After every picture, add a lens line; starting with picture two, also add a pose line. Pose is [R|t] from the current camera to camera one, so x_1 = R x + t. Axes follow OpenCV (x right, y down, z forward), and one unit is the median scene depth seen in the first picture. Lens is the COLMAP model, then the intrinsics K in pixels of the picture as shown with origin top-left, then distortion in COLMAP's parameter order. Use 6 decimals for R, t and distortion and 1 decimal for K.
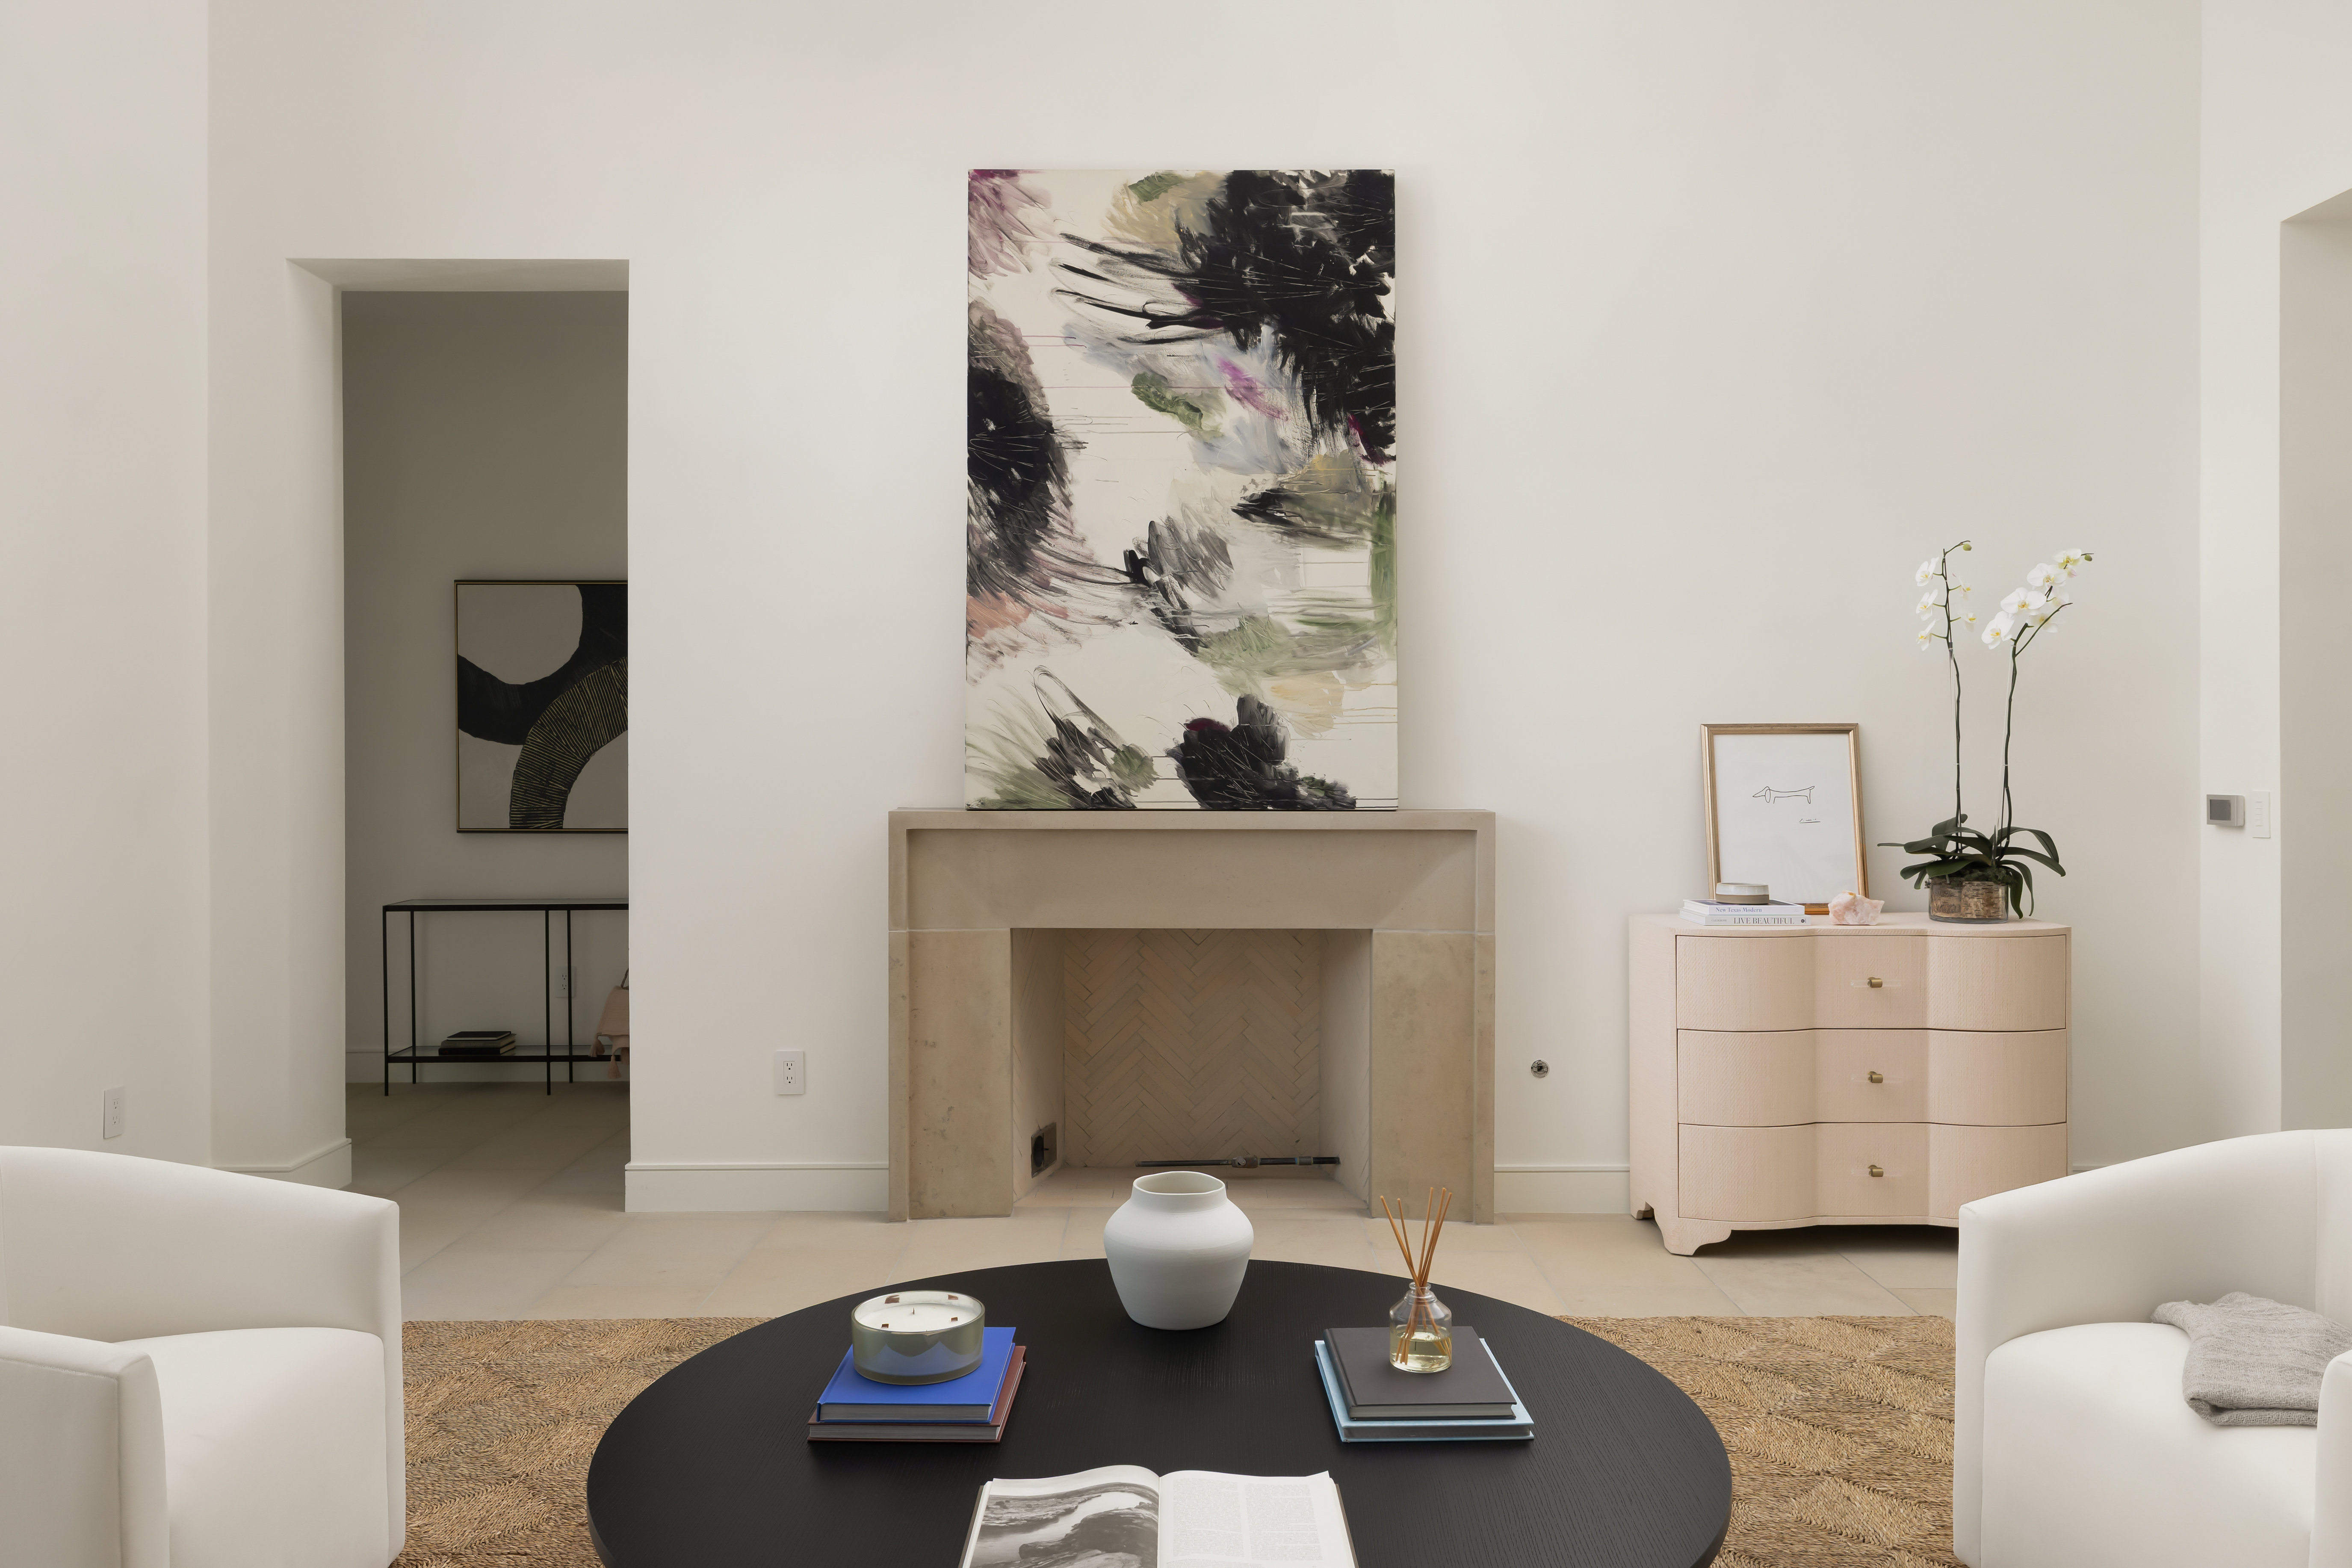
lens RADIAL K [[1782.9, 0, 1187.4], [0, 1782.9, 802.6], [0, 0, 1]] dist [-0.013684, 0.004264]
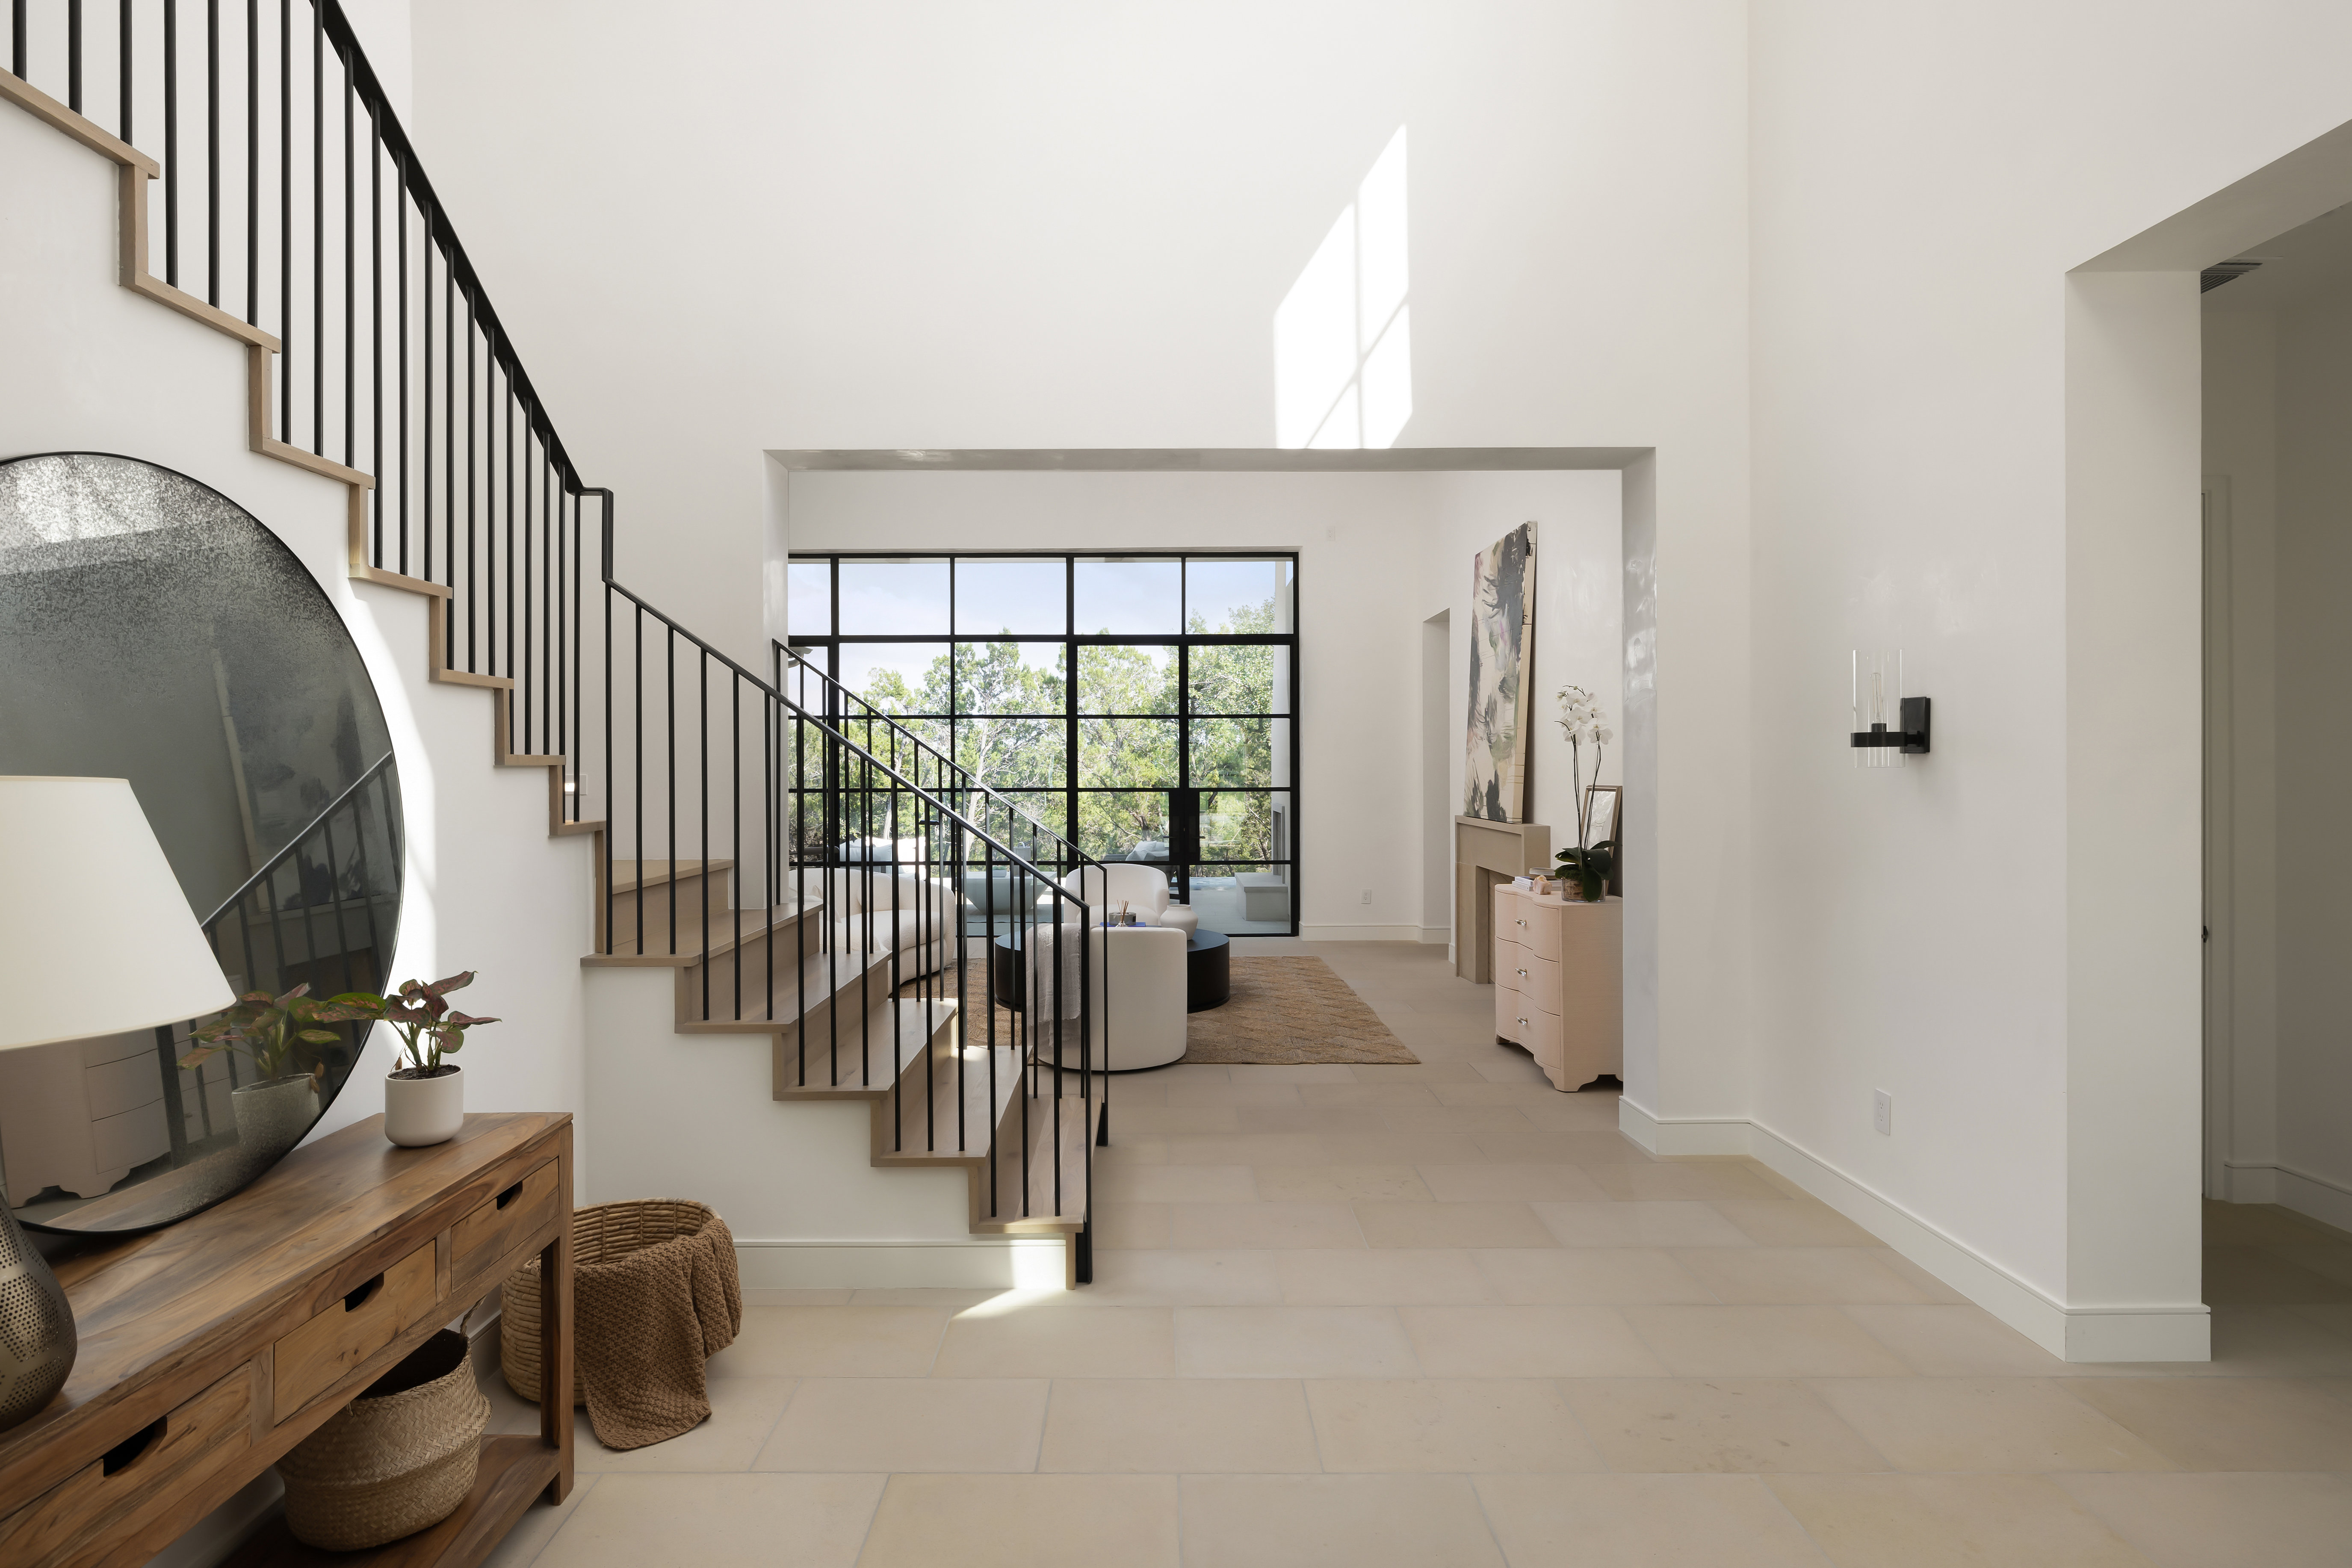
lens RADIAL K [[1305.1, 0, 1171.3], [0, 1305.1, 773.4], [0, 0, 1]] dist [0.005049, 0.000624]
pose [[0.029194, 0.007132, -0.999548, 1.821669], [-0.009679, 0.999930, 0.006852, -0.068834], [0.999527, 0.009475, 0.029261, 0.588592]]
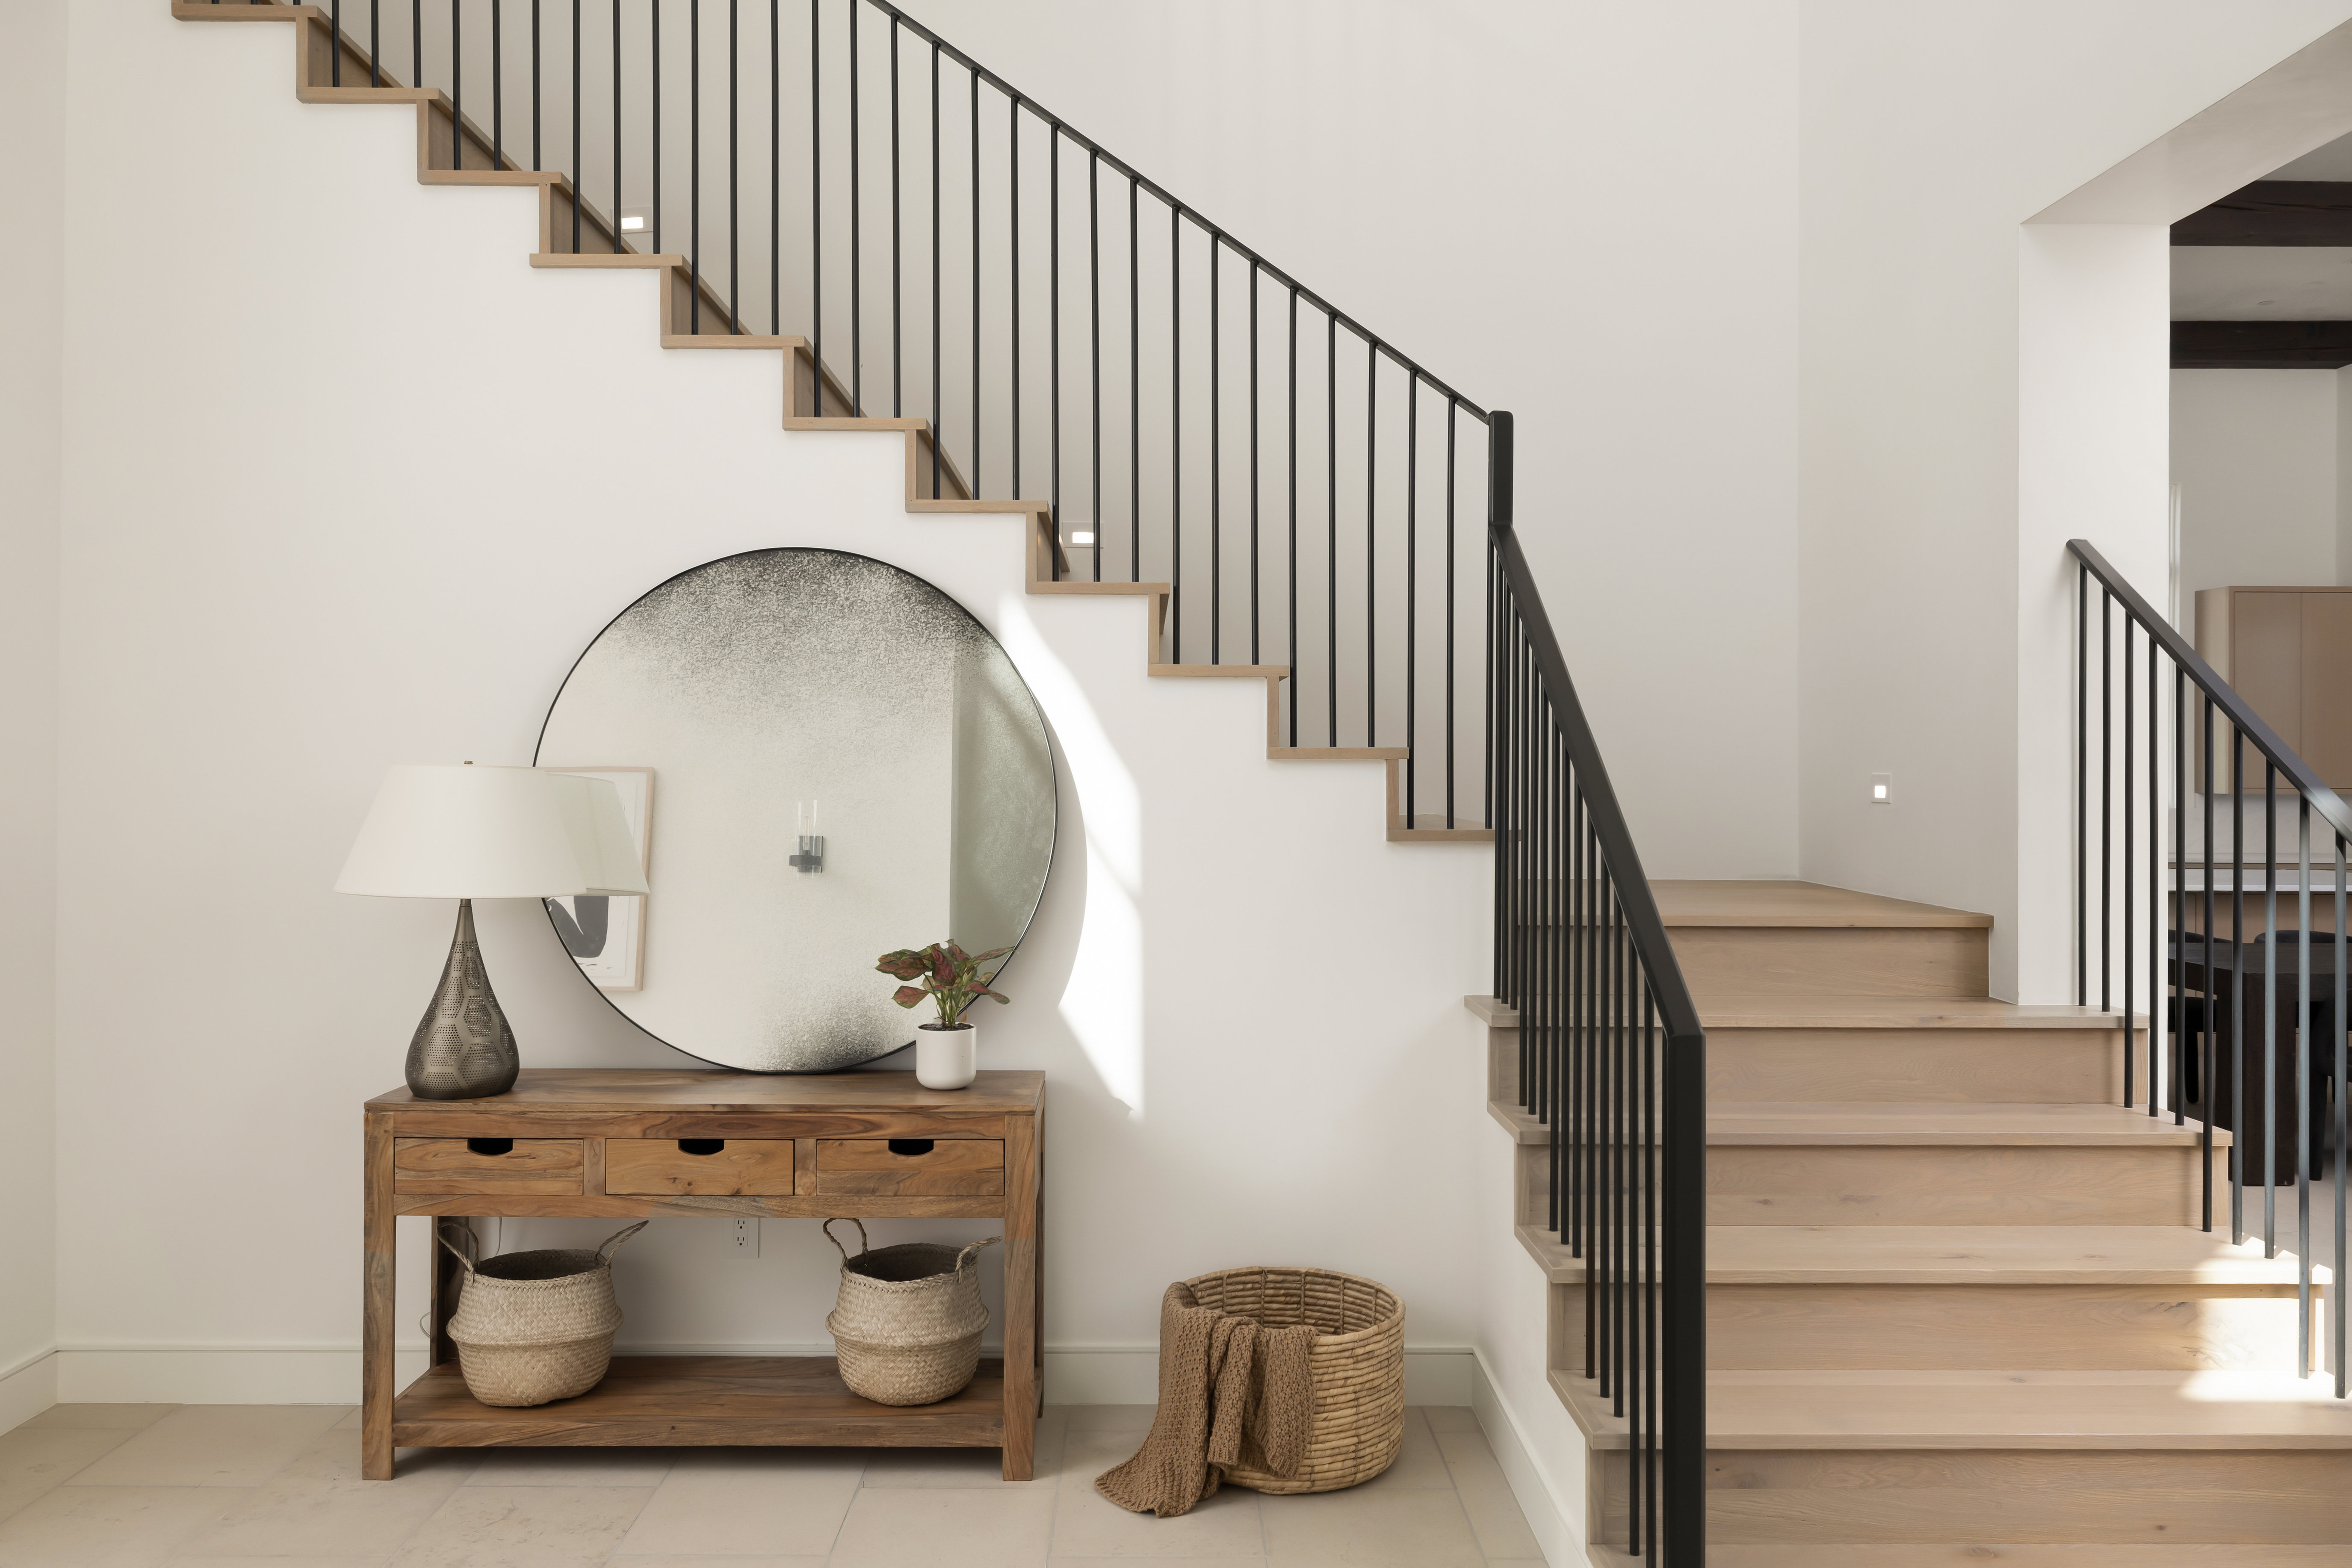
lens RADIAL K [[1782.9, 0, 1182.1], [0, 1782.9, 774.1], [0, 0, 1]] dist [-0.013684, 0.004264]
pose [[-0.999910, 0.000163, 0.013443, 1.198264], [0.000365, 0.999887, 0.015013, -0.070385], [-0.013439, 0.015016, -0.999797, 1.096032]]
